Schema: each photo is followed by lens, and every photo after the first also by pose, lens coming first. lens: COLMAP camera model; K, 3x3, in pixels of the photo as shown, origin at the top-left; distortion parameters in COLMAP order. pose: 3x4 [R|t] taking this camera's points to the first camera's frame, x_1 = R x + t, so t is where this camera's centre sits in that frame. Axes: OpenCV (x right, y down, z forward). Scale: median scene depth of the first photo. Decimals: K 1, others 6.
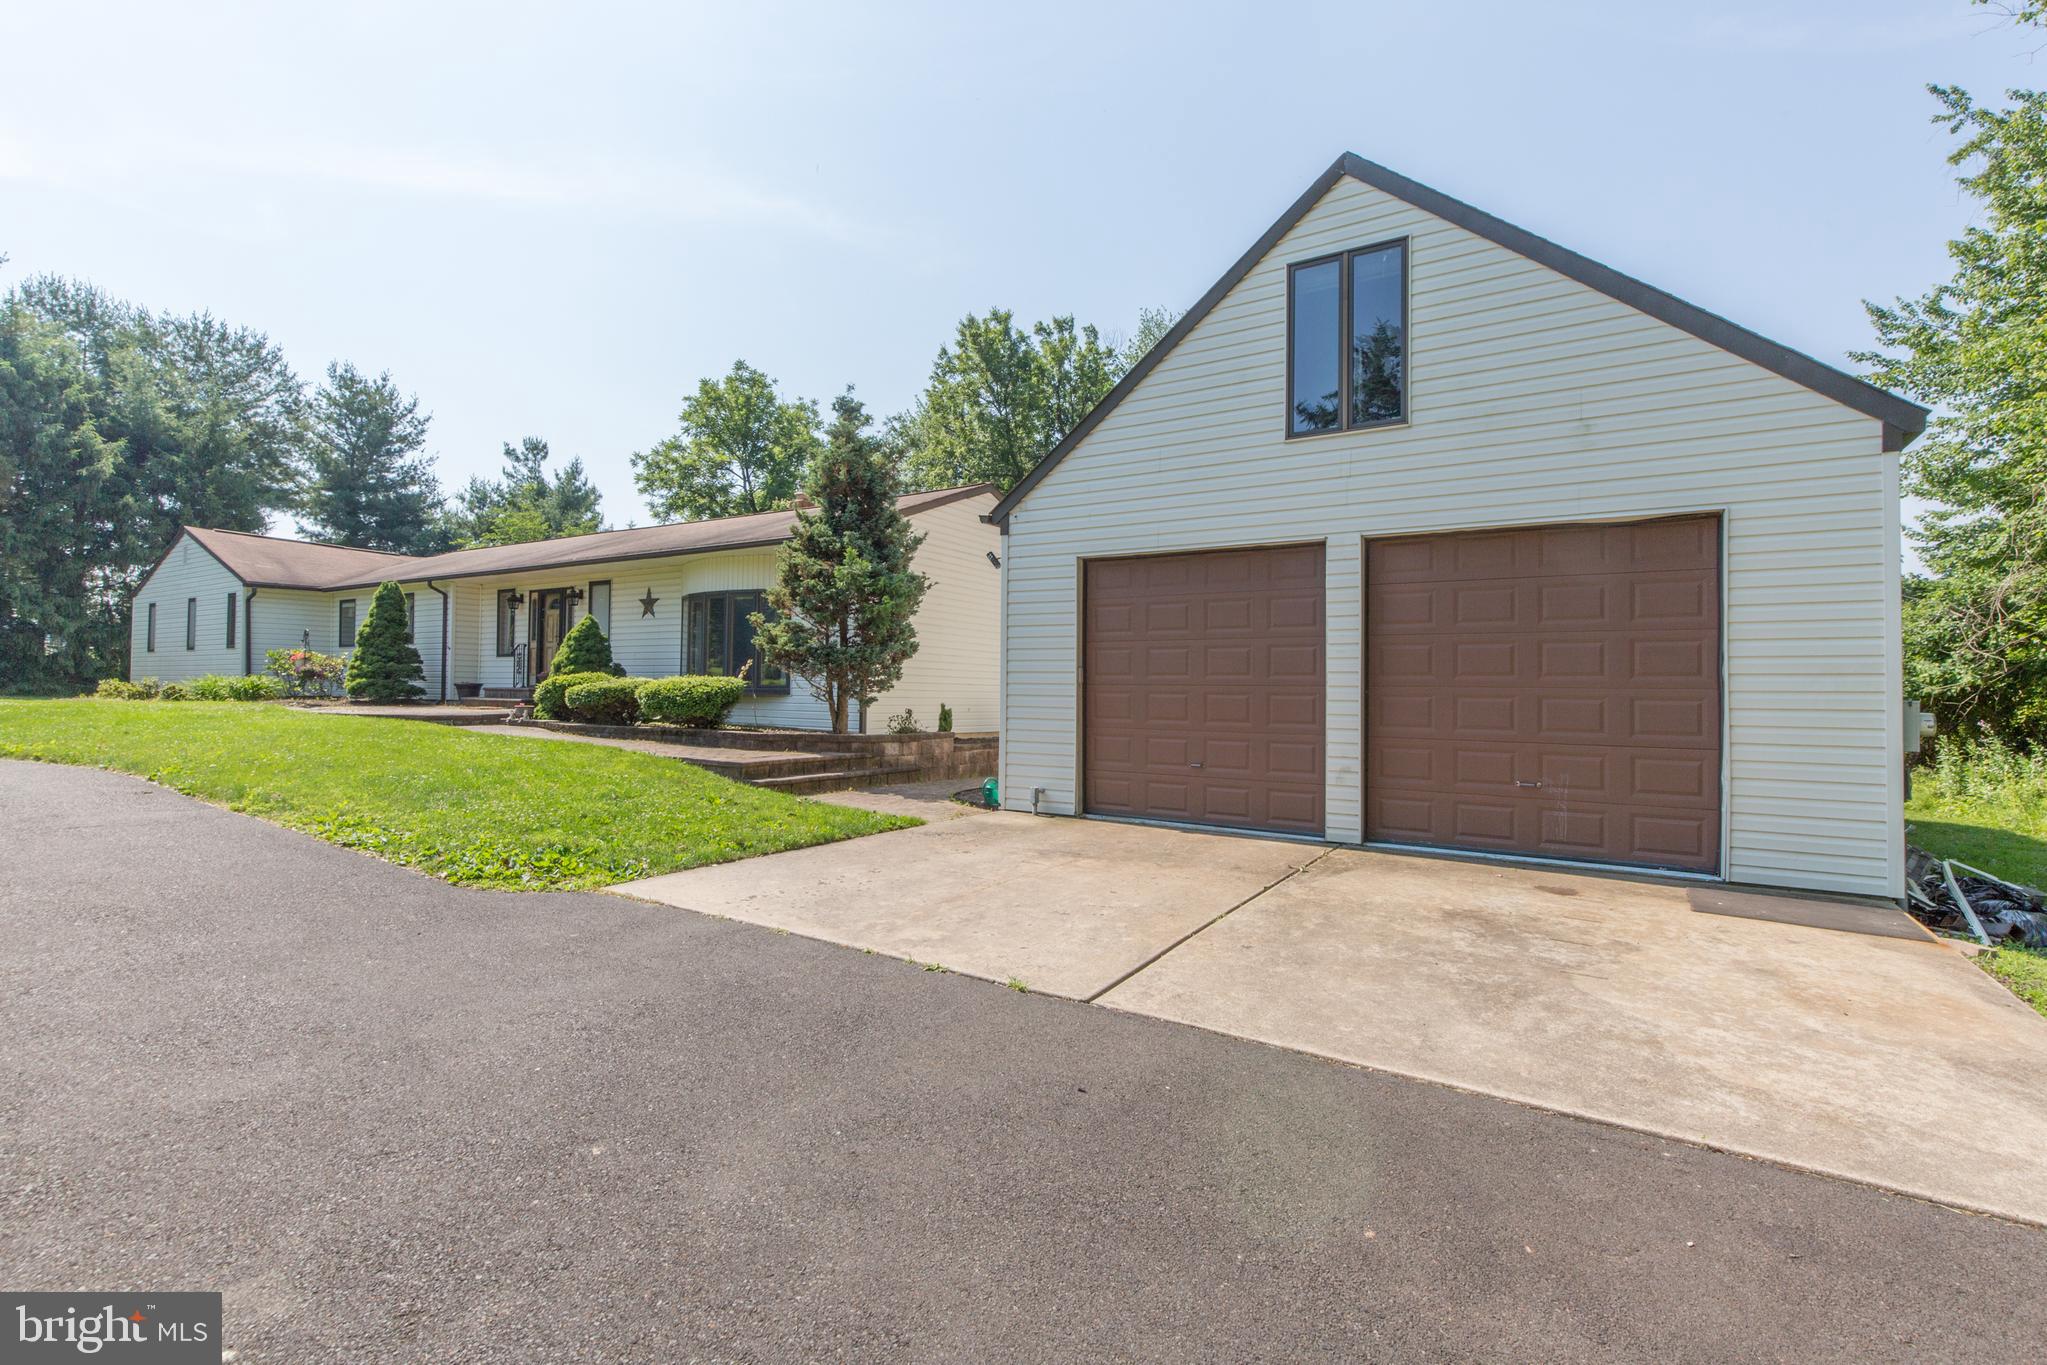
lens RADIAL K [[914.1, 0, 1034.0], [0, 914.1, 686.5], [0, 0, 1]] dist [-0.002596, -0.000147]
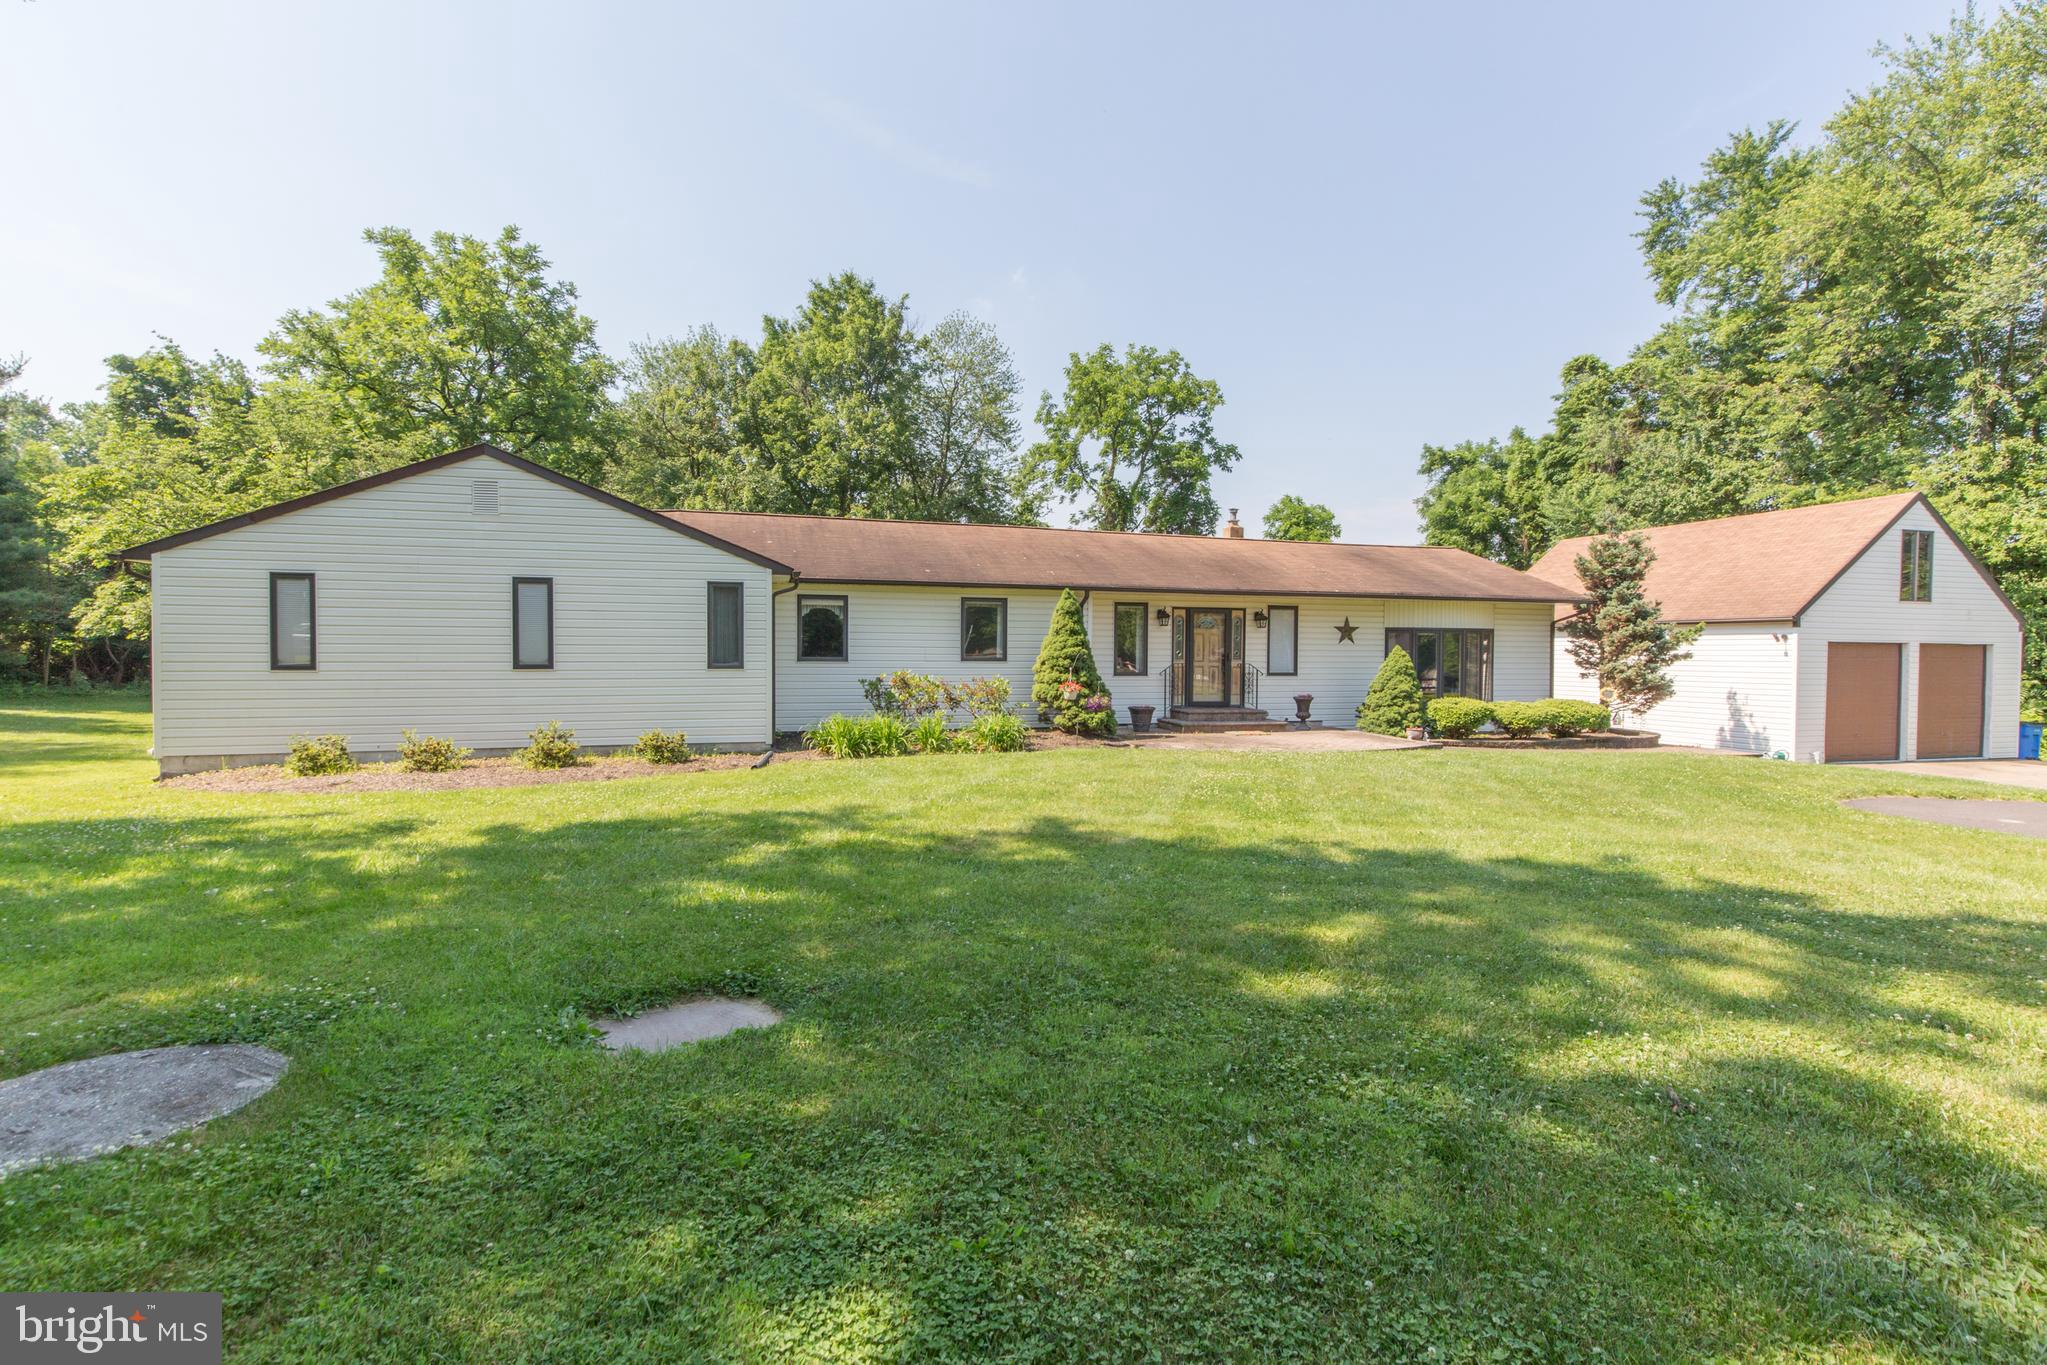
lens RADIAL K [[914.1, 0, 1020.5], [0, 914.1, 675.5], [0, 0, 1]] dist [-0.002596, -0.000147]
pose [[0.674244, -0.028153, 0.737972, -2.774779], [-0.001353, 0.999224, 0.039355, -0.143367], [-0.738507, -0.027533, 0.673683, 0.959576]]
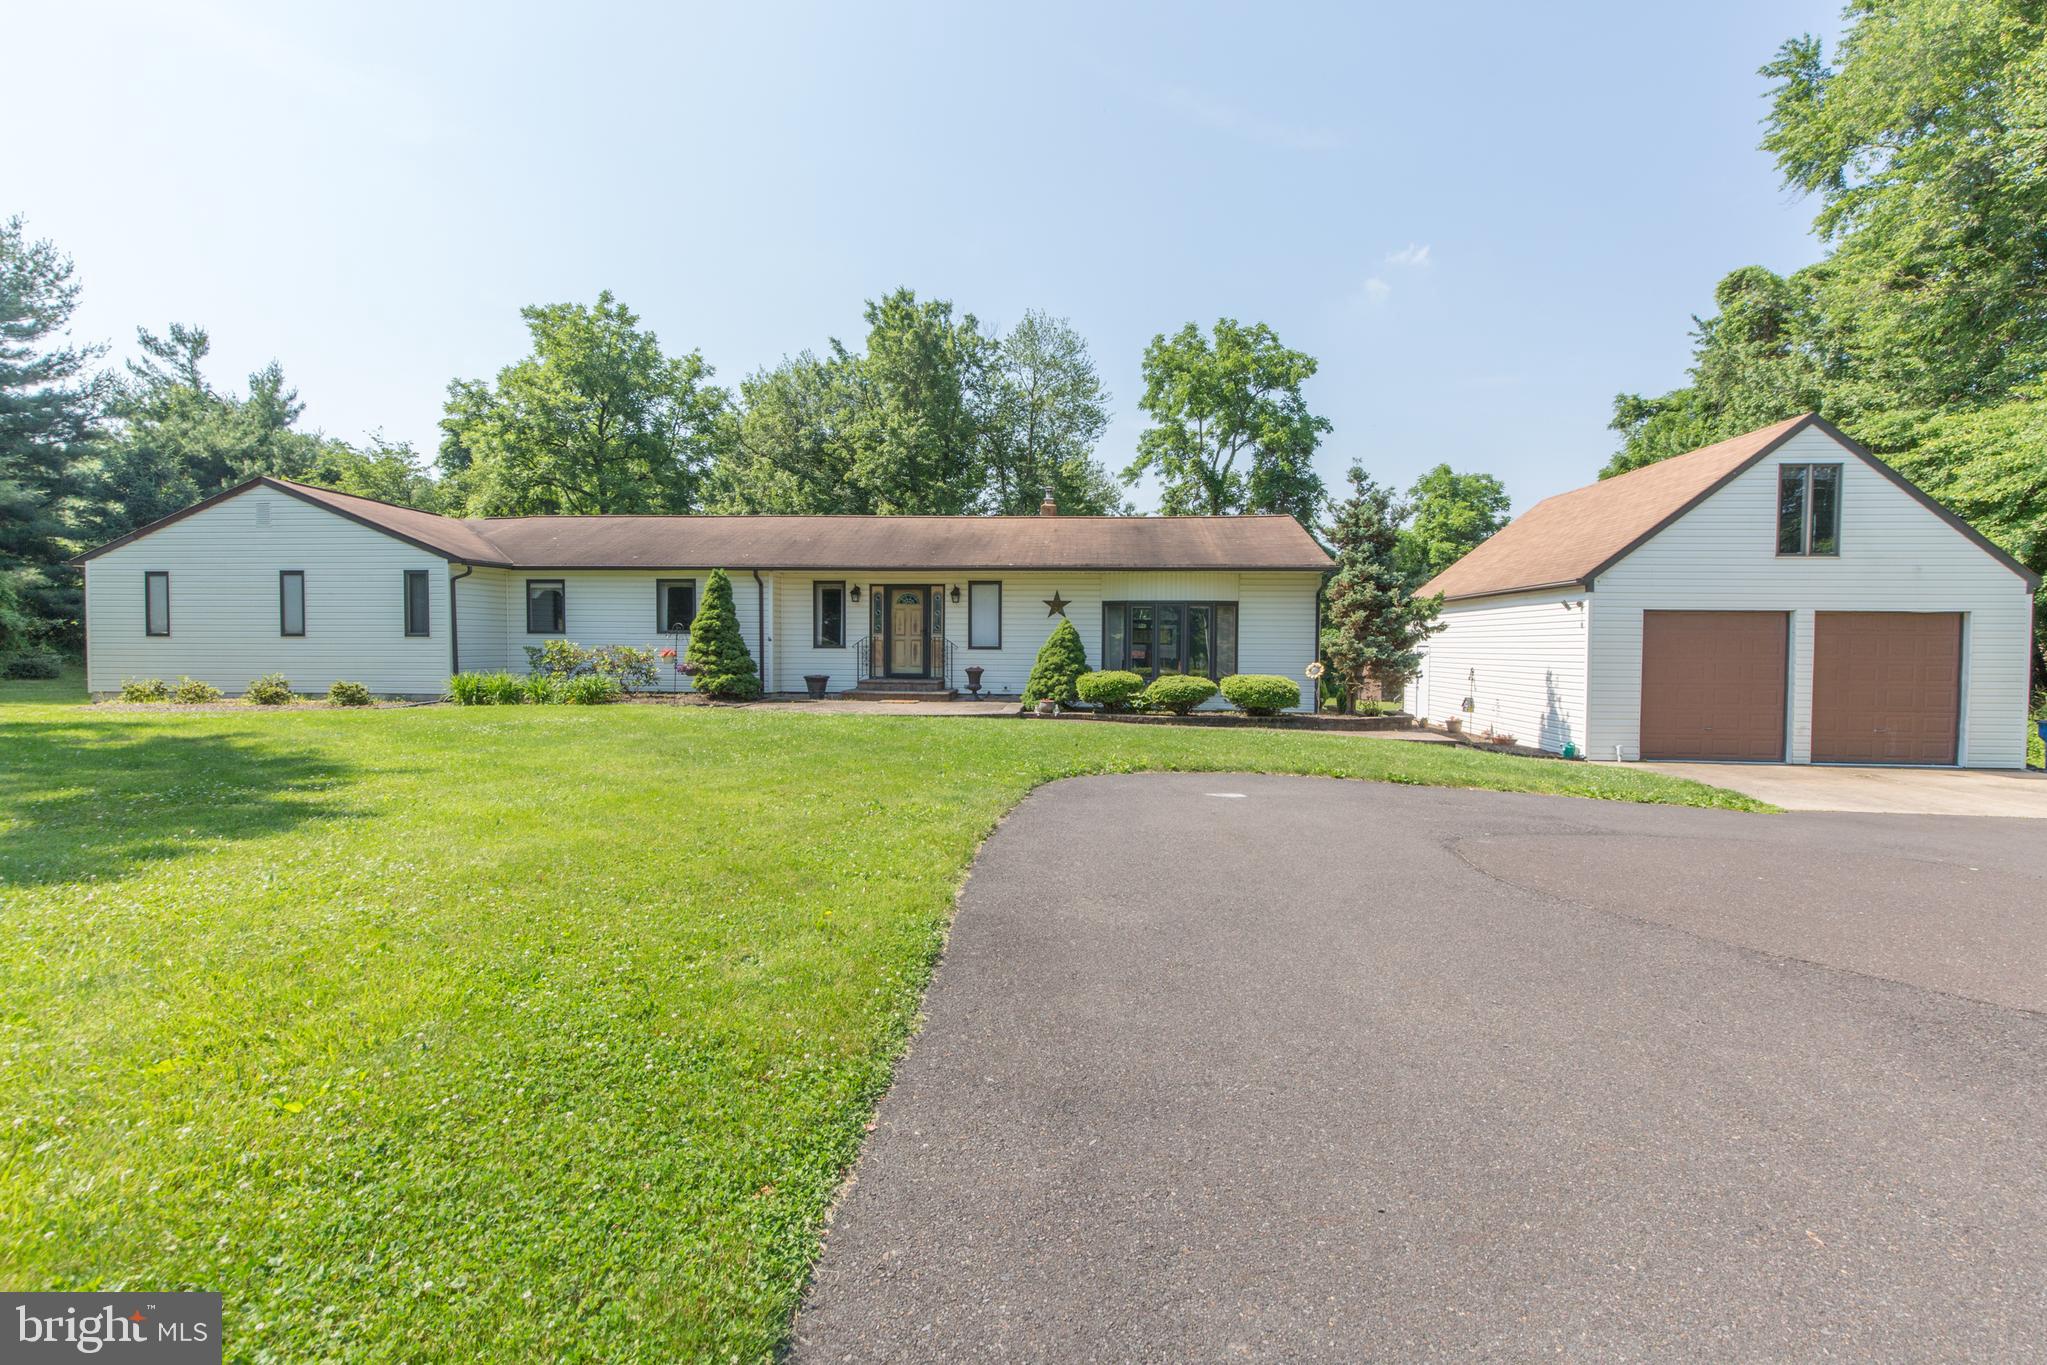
lens RADIAL K [[914.1, 0, 1031.5], [0, 914.1, 683.9], [0, 0, 1]] dist [-0.002596, -0.000147]
pose [[0.888004, -0.026158, 0.459091, -1.755890], [0.002260, 0.998617, 0.052526, -0.095113], [-0.459830, -0.045606, 0.886835, 0.009440]]
